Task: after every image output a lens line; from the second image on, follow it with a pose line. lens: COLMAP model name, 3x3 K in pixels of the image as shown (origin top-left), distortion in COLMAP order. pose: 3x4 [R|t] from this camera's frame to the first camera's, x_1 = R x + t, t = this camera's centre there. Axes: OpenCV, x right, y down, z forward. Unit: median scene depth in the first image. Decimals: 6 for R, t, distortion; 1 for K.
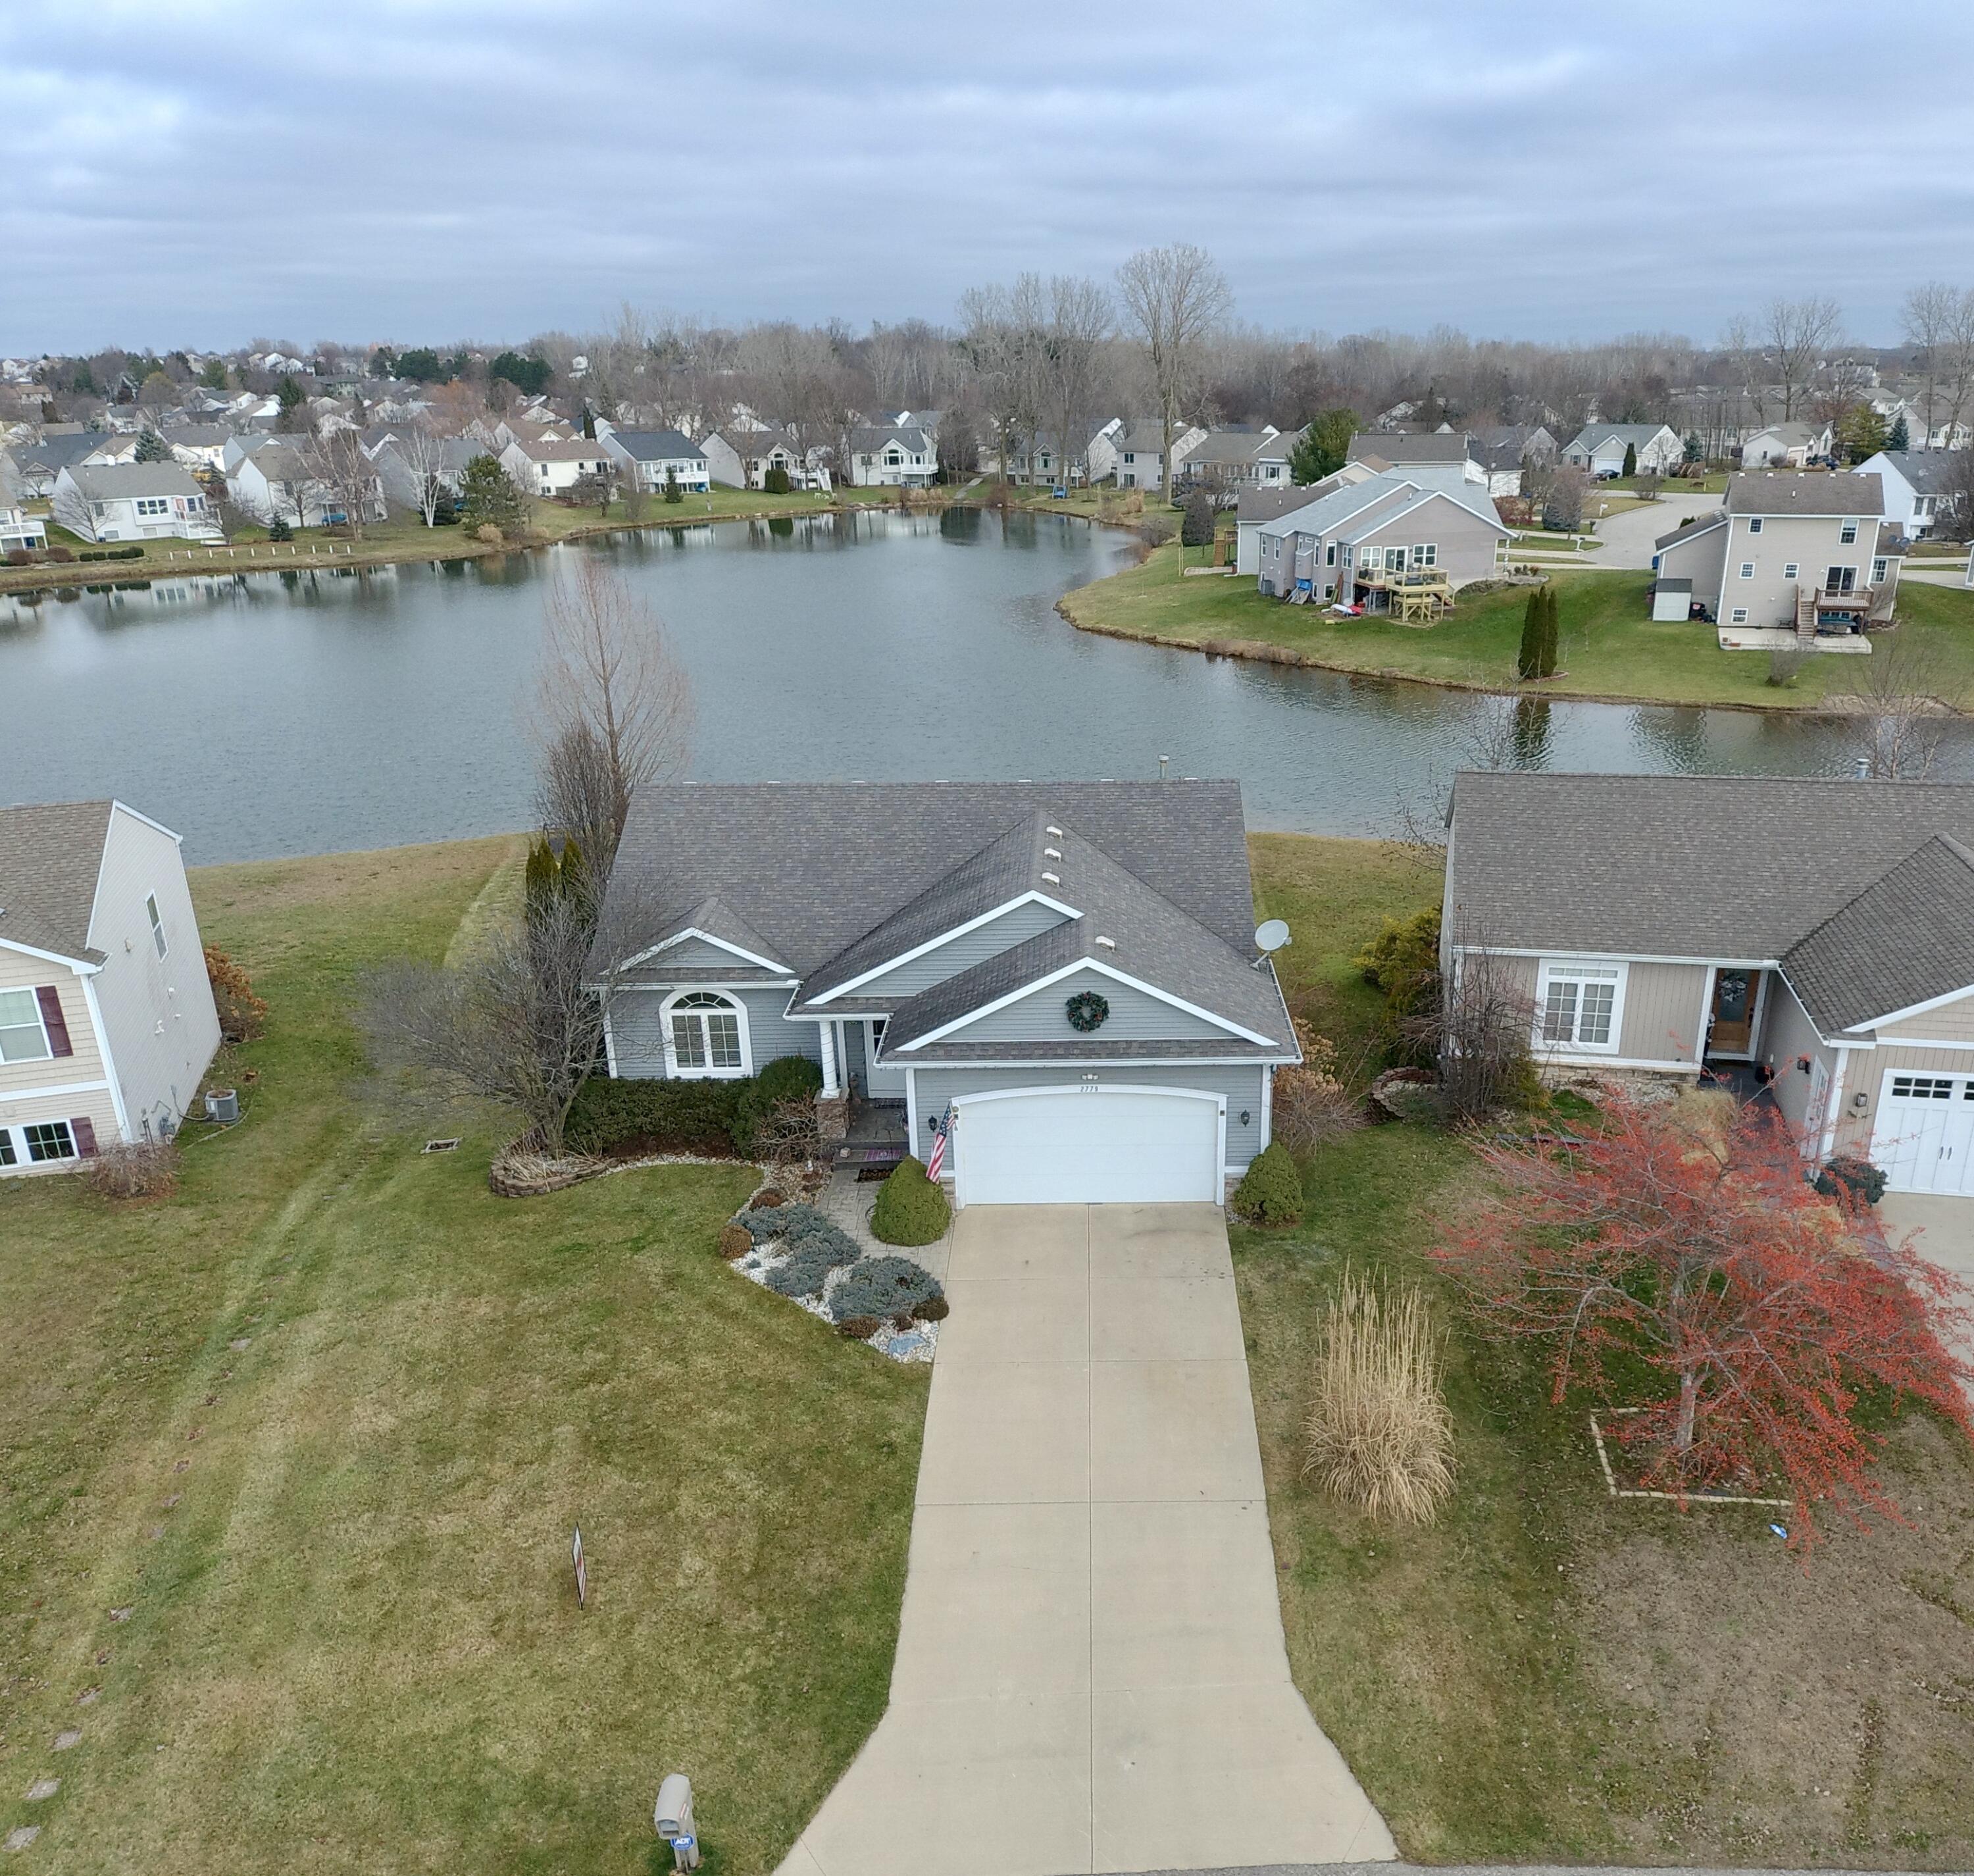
lens RADIAL K [[1618.9, 0, 1097.8], [0, 1618.9, 1029.5], [0, 0, 1]] dist [0.097527, -0.135638]
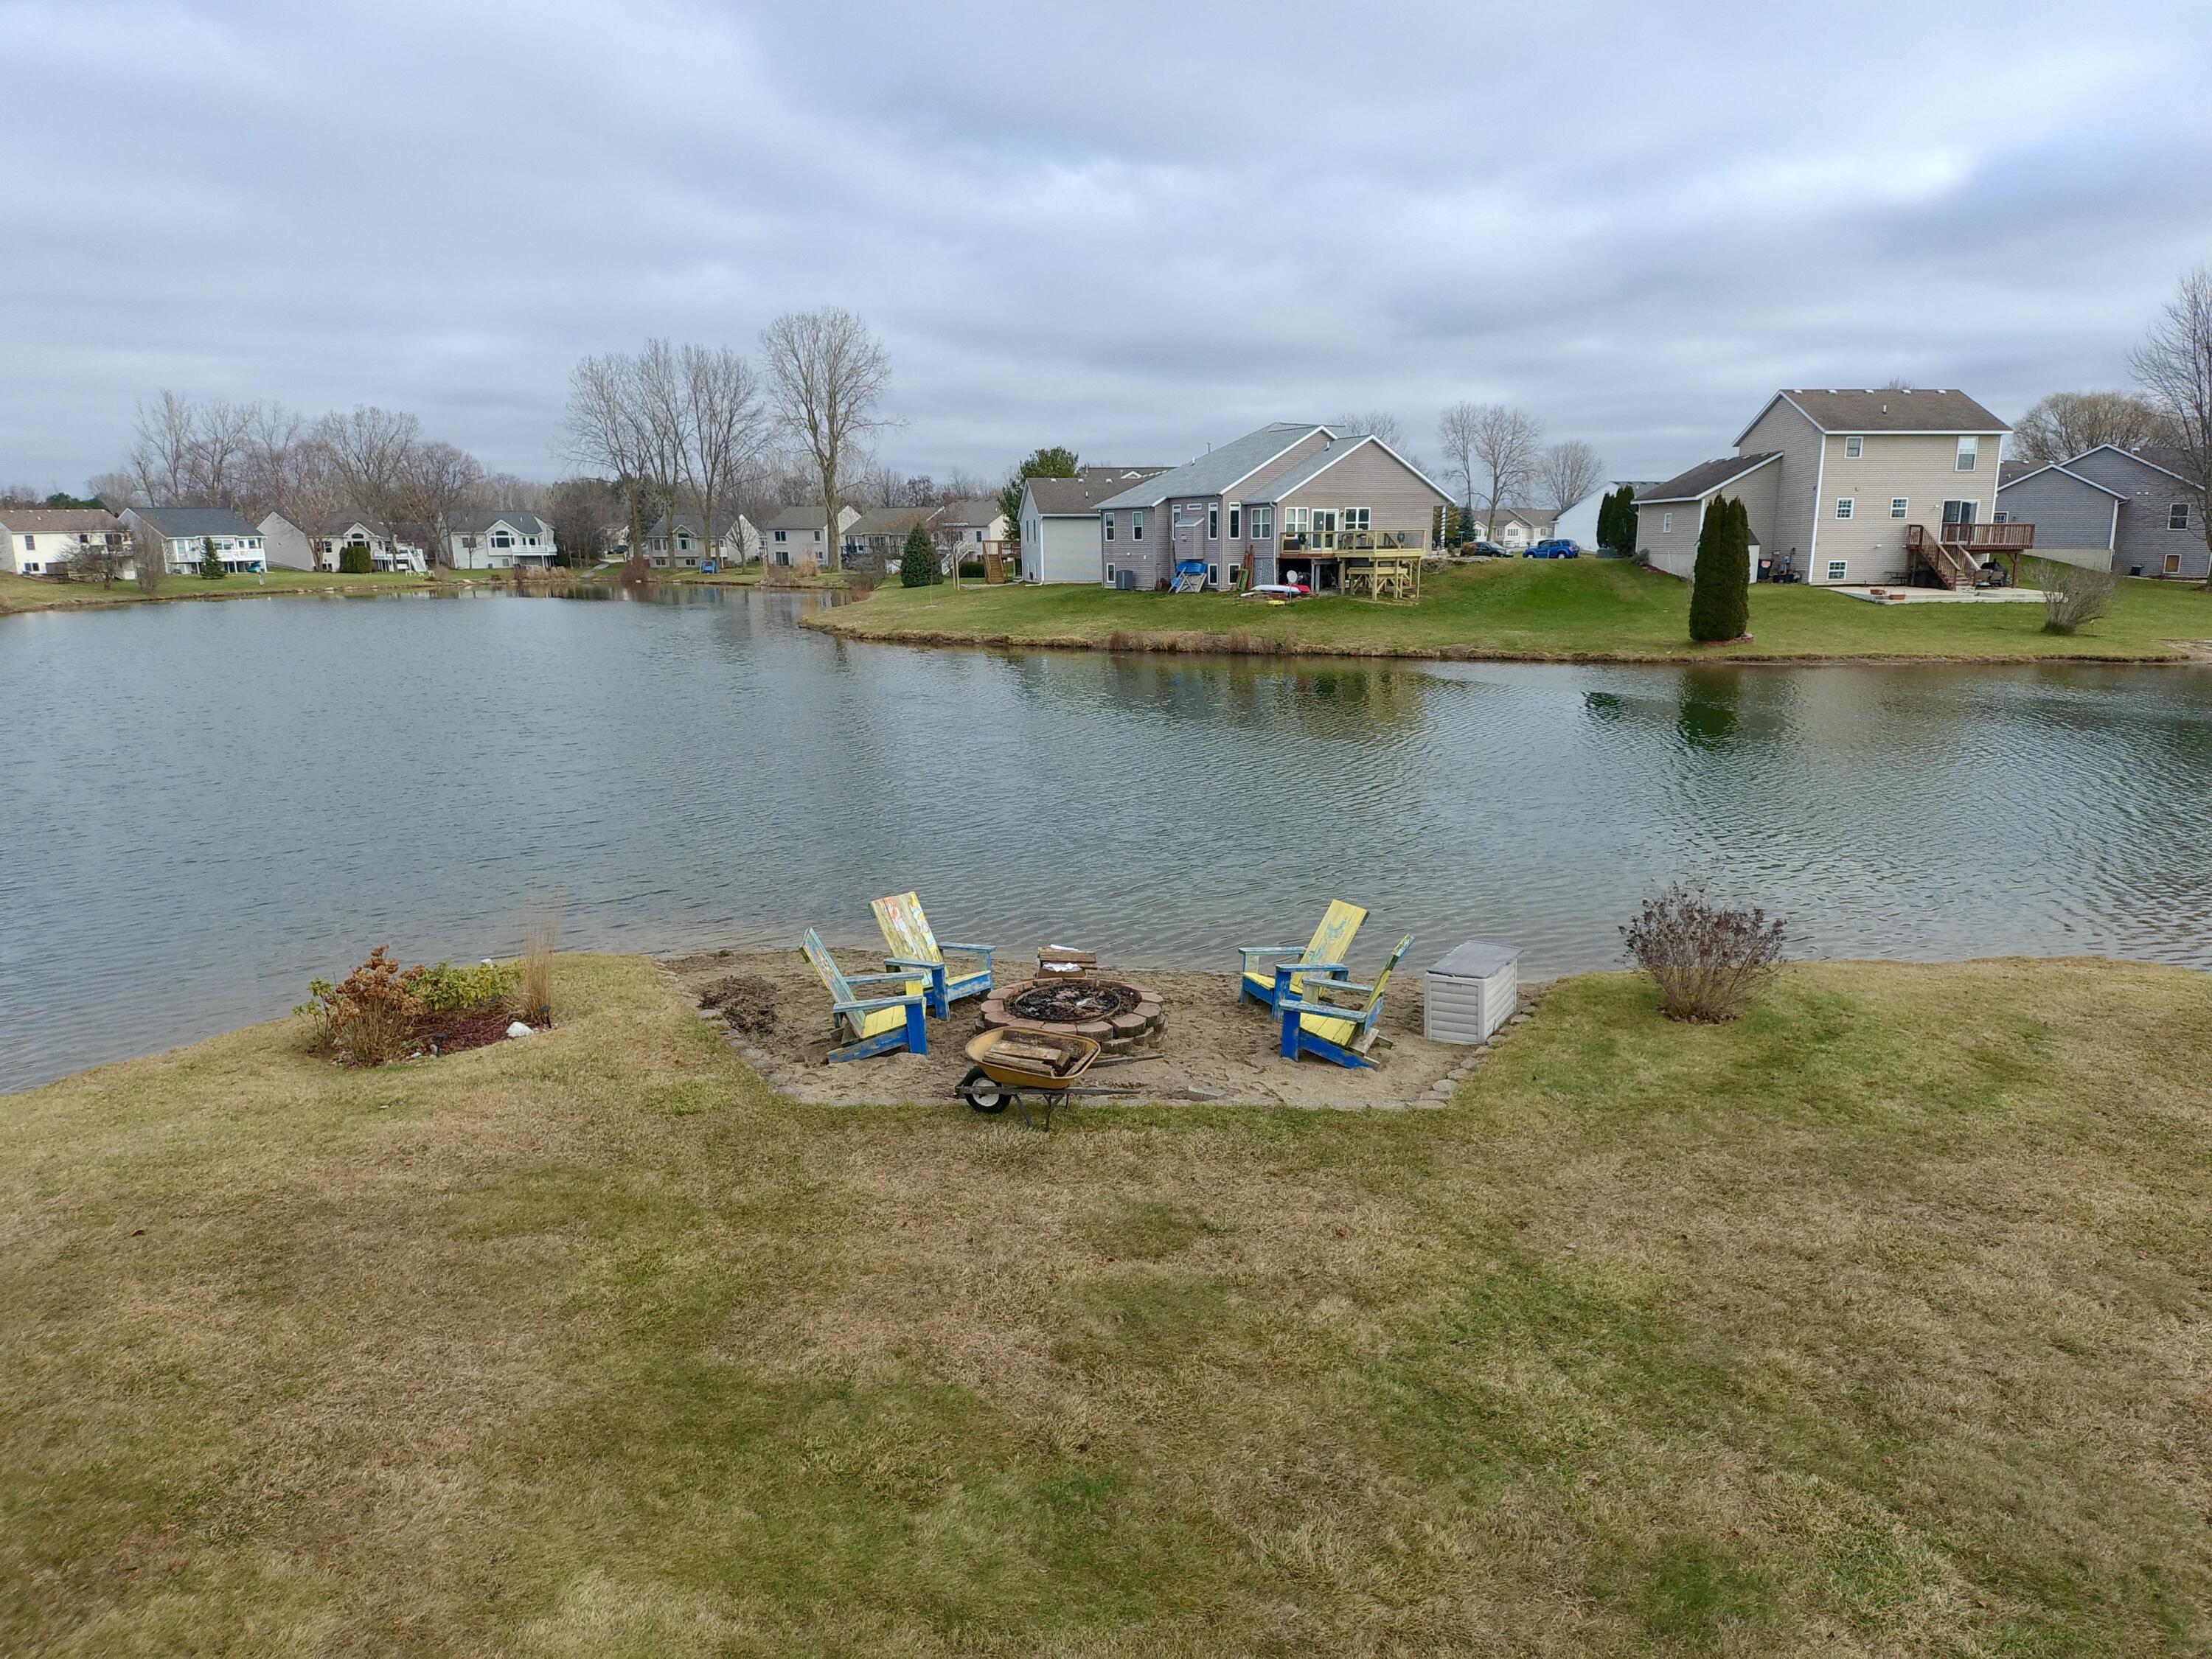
lens RADIAL K [[1340.3, 0, 1155.1], [0, 1340.3, 842.4], [0, 0, 1]] dist [0.075222, -0.099868]
pose [[0.944053, -0.074371, 0.321299, -0.312121], [0.125787, 0.981793, -0.142338, -0.281235], [-0.304864, 0.174790, 0.936219, 1.792701]]
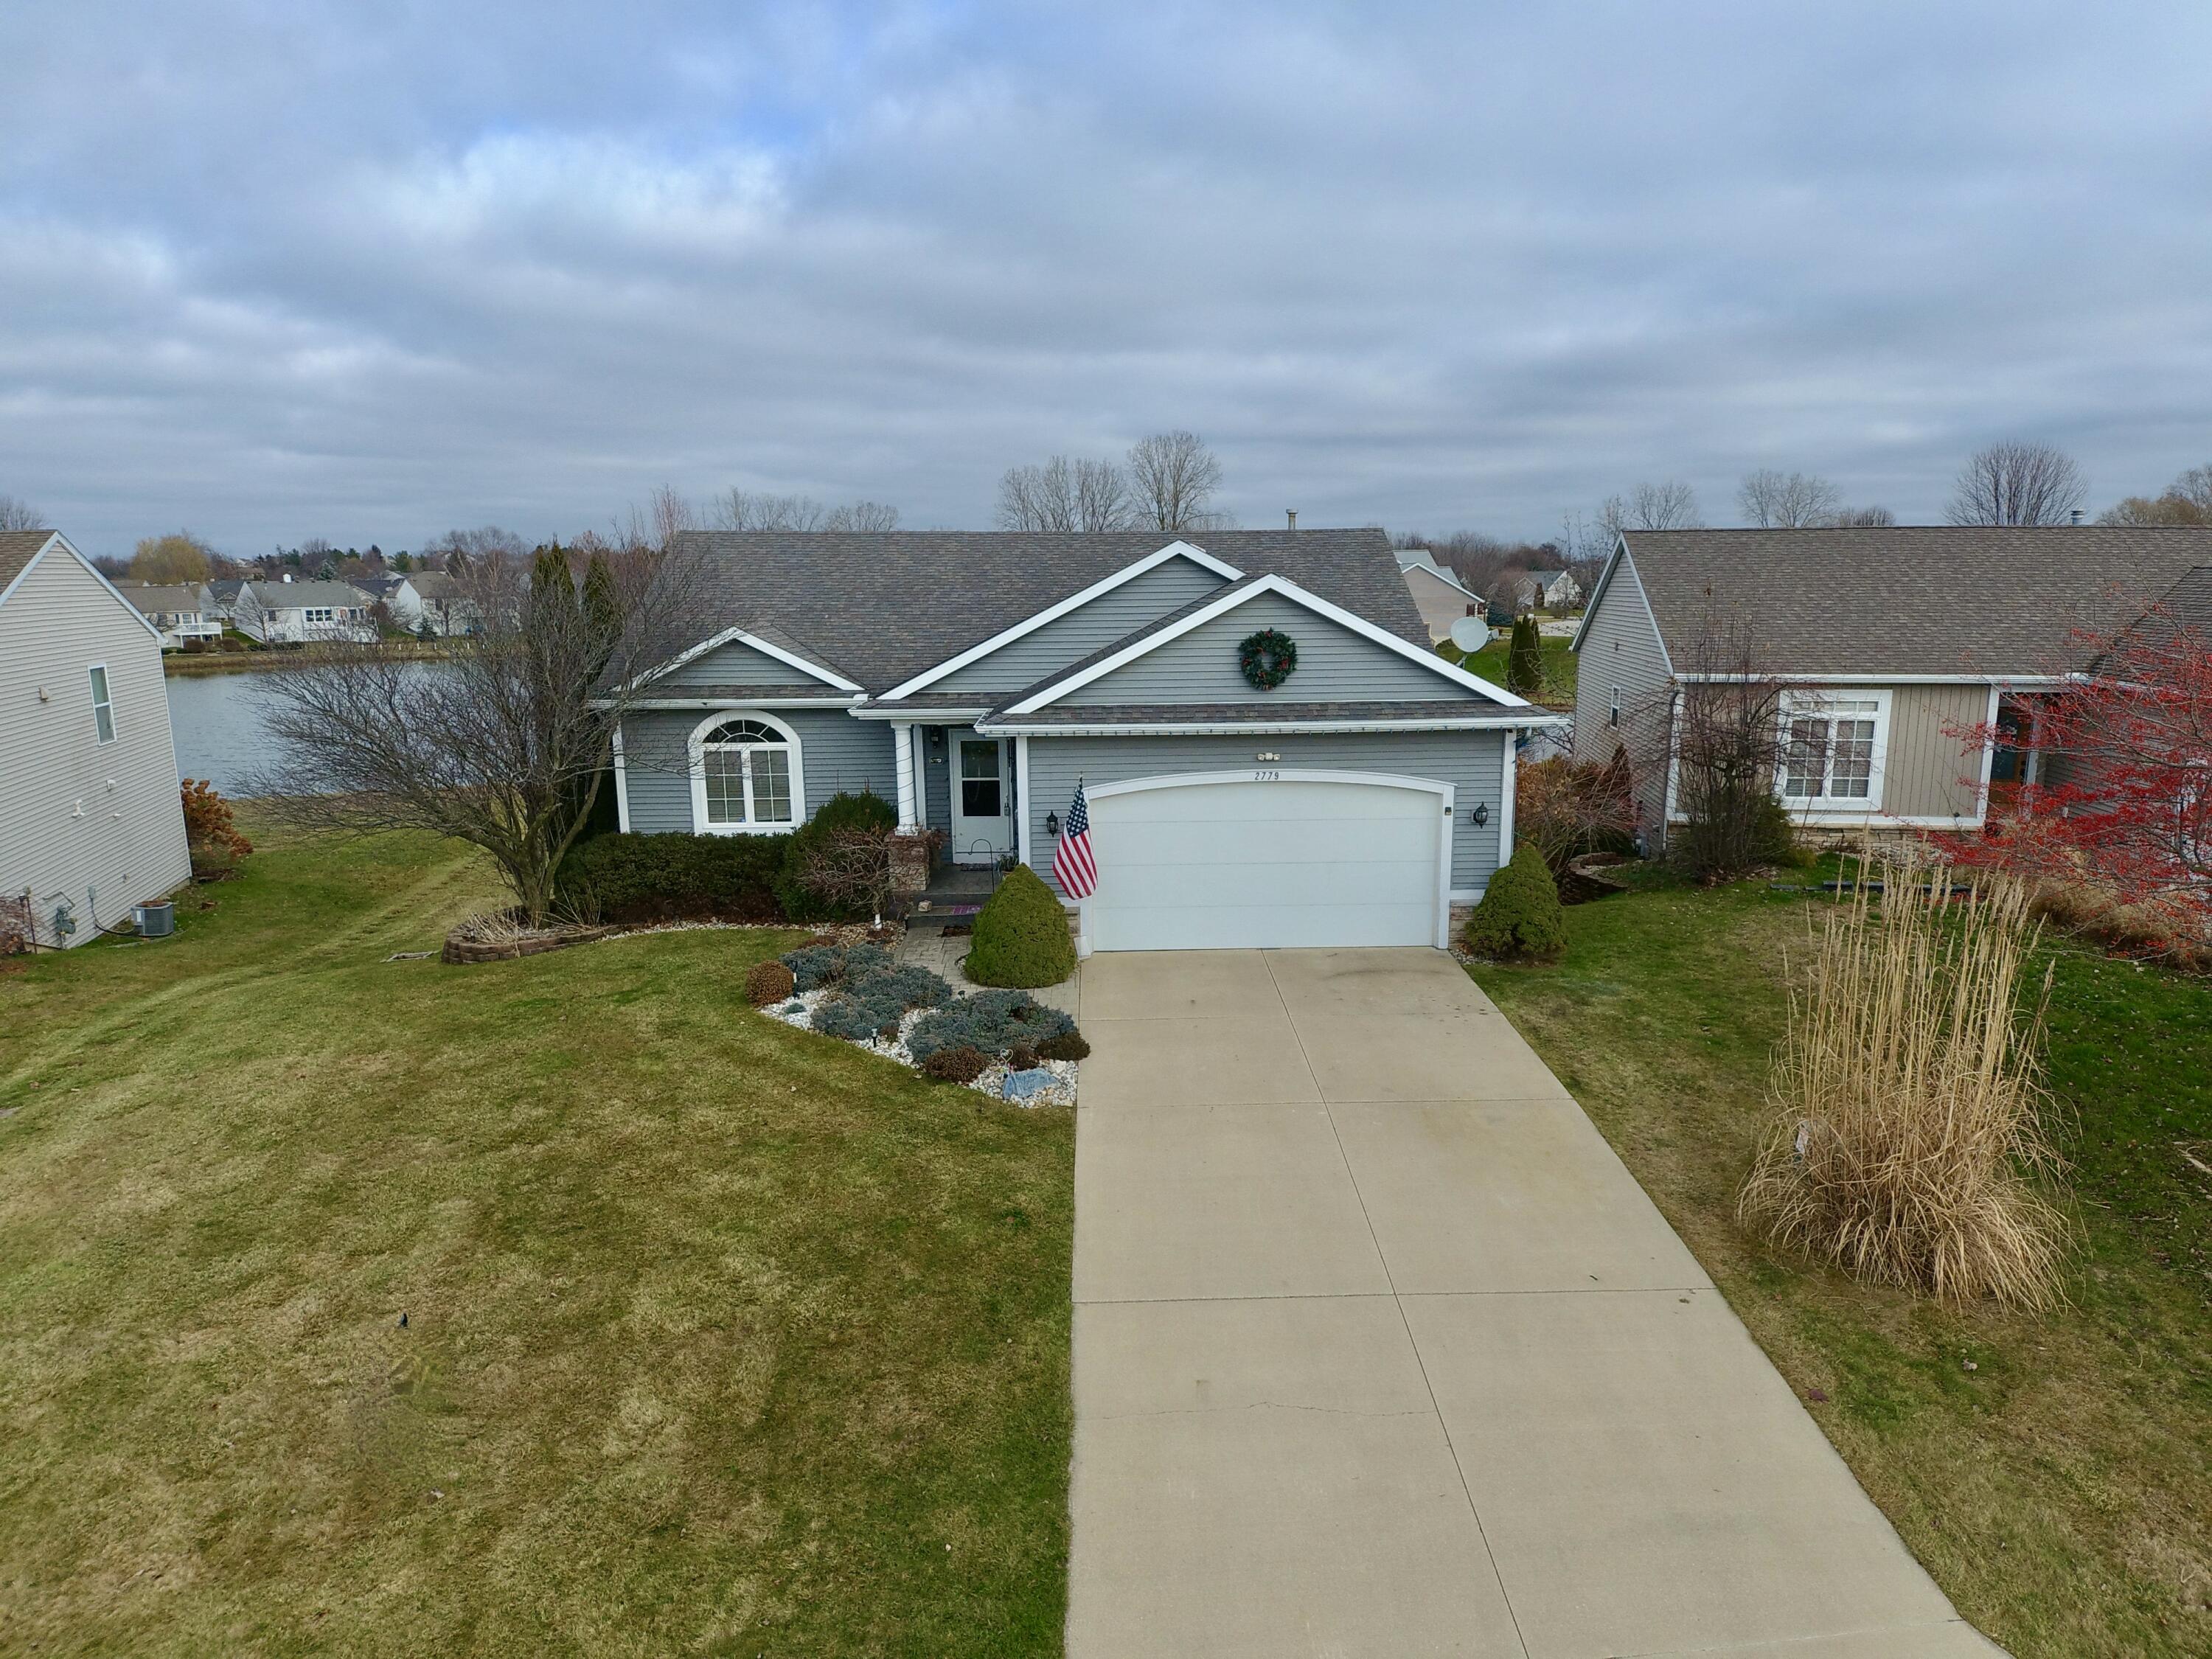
lens RADIAL K [[1317.3, 0, 1141.0], [0, 1317.3, 834.2], [0, 0, 1]] dist [0.091953, -0.127170]
pose [[0.999539, -0.005536, 0.029852, -0.071985], [0.011182, 0.981246, -0.192436, 0.158598], [-0.028226, 0.192681, 0.980855, 0.381265]]
